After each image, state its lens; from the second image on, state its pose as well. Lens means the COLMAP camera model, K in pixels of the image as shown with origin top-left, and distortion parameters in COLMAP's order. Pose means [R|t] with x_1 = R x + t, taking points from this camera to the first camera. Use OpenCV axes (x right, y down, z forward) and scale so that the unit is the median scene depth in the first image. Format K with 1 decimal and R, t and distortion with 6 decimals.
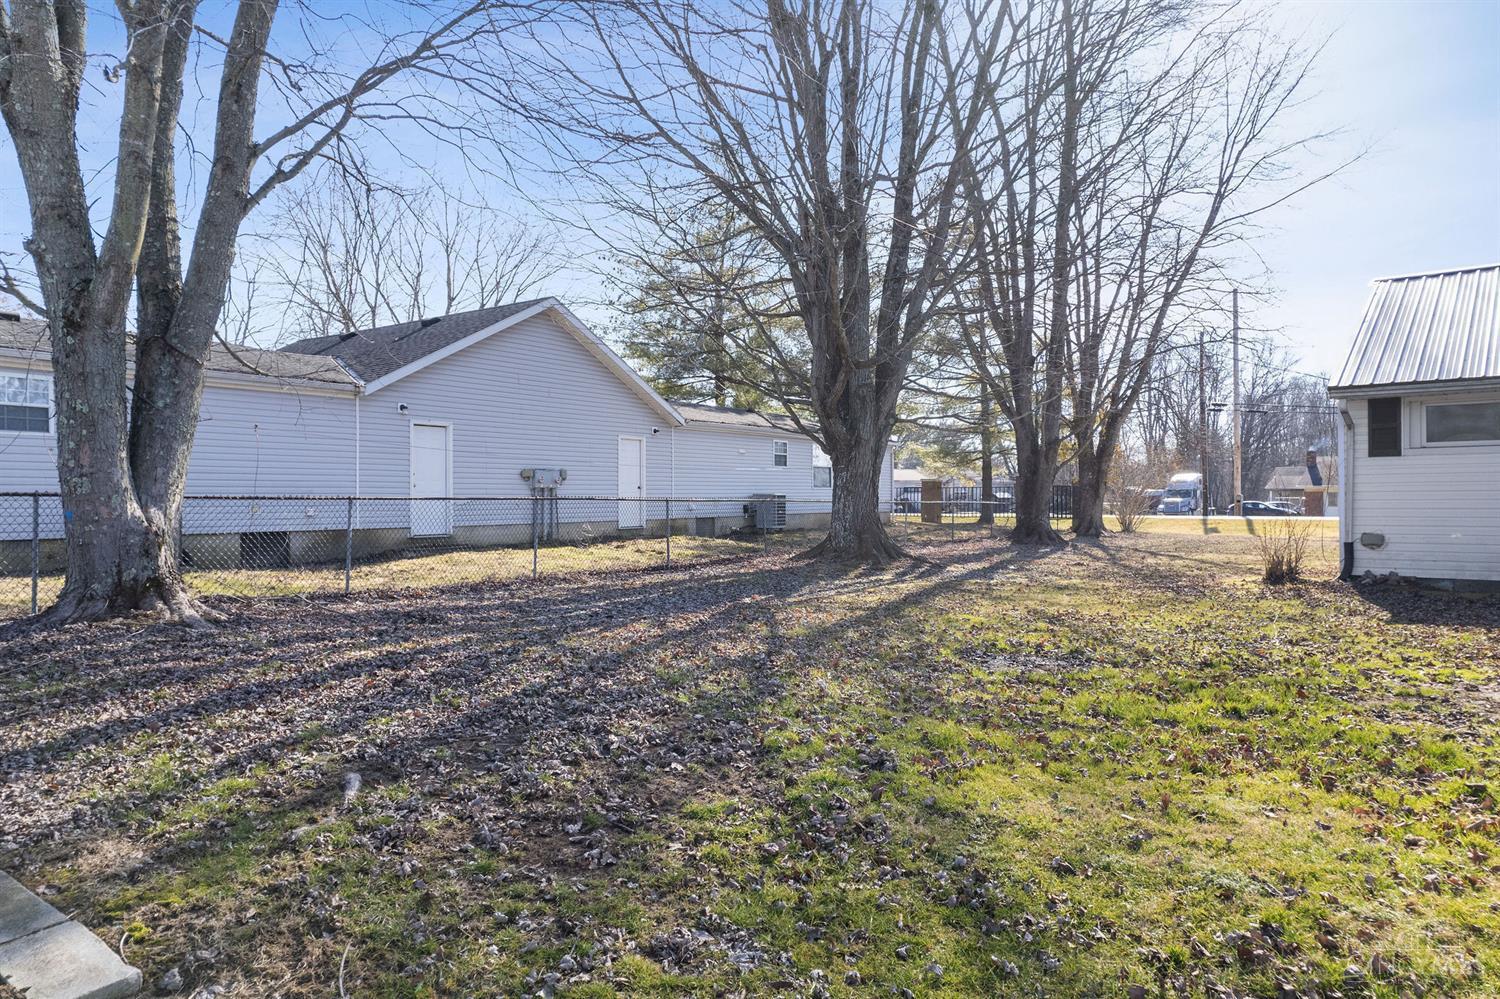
lens RADIAL K [[979.6, 0, 749.6], [0, 979.6, 501.5], [0, 0, 1]] dist [-0.030147, 0.000475]
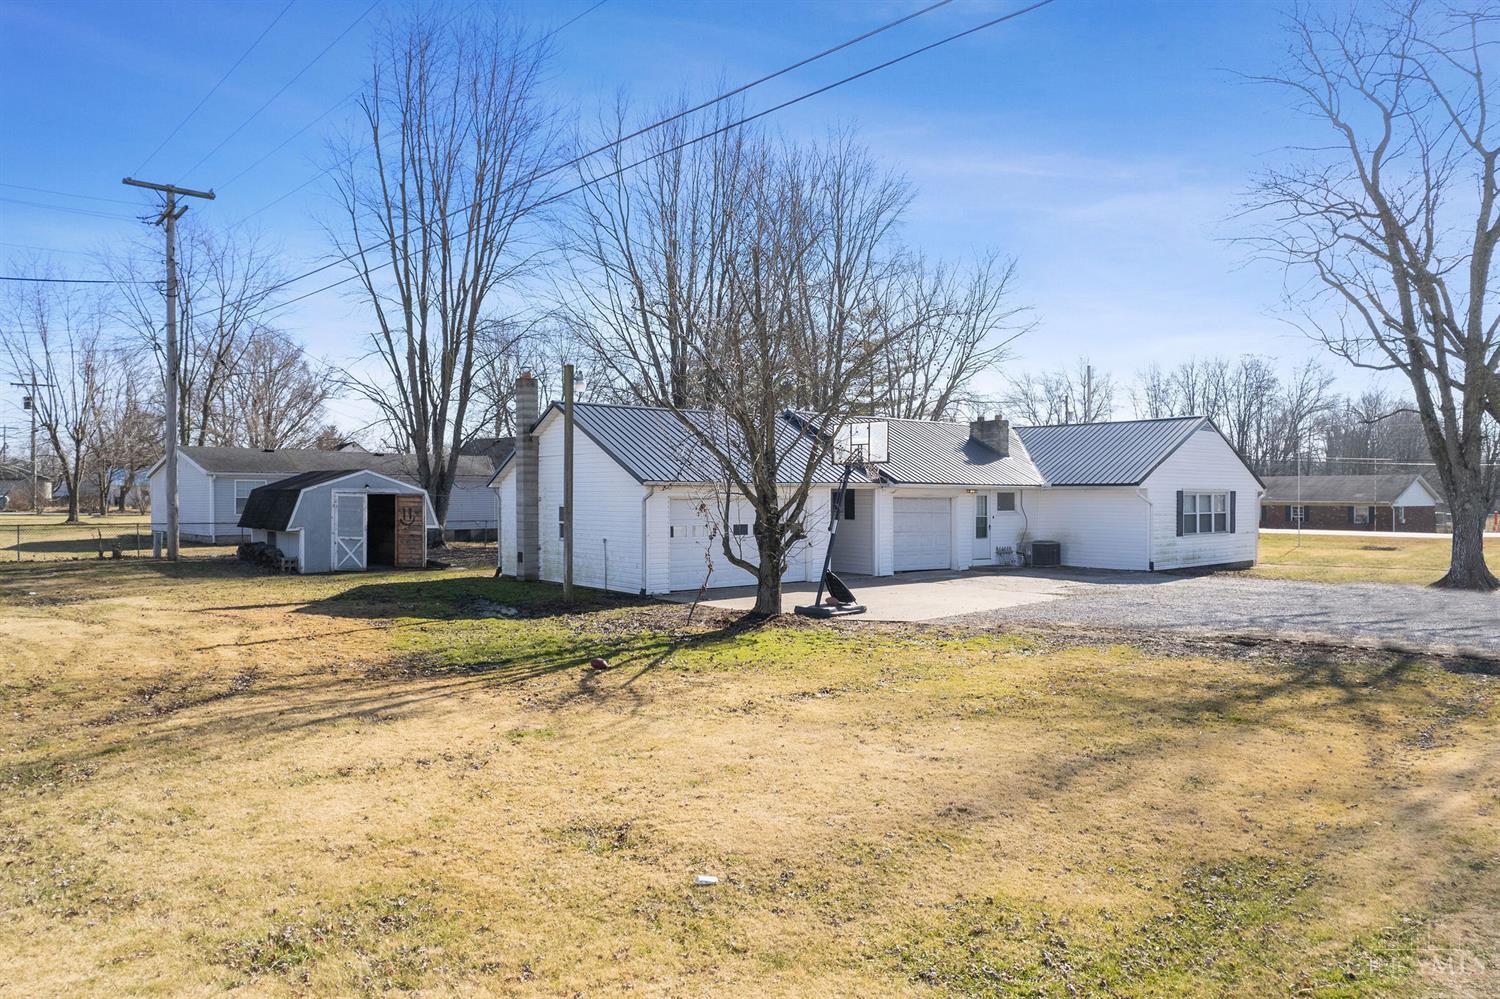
lens RADIAL K [[979.6, 0, 750.3], [0, 979.6, 500.4], [0, 0, 1]] dist [-0.030147, 0.000475]
pose [[0.986578, 0.000179, -0.163291, 1.054104], [0.001468, 0.999949, 0.009966, -0.106489], [0.163285, -0.010072, 0.986528, -2.216223]]
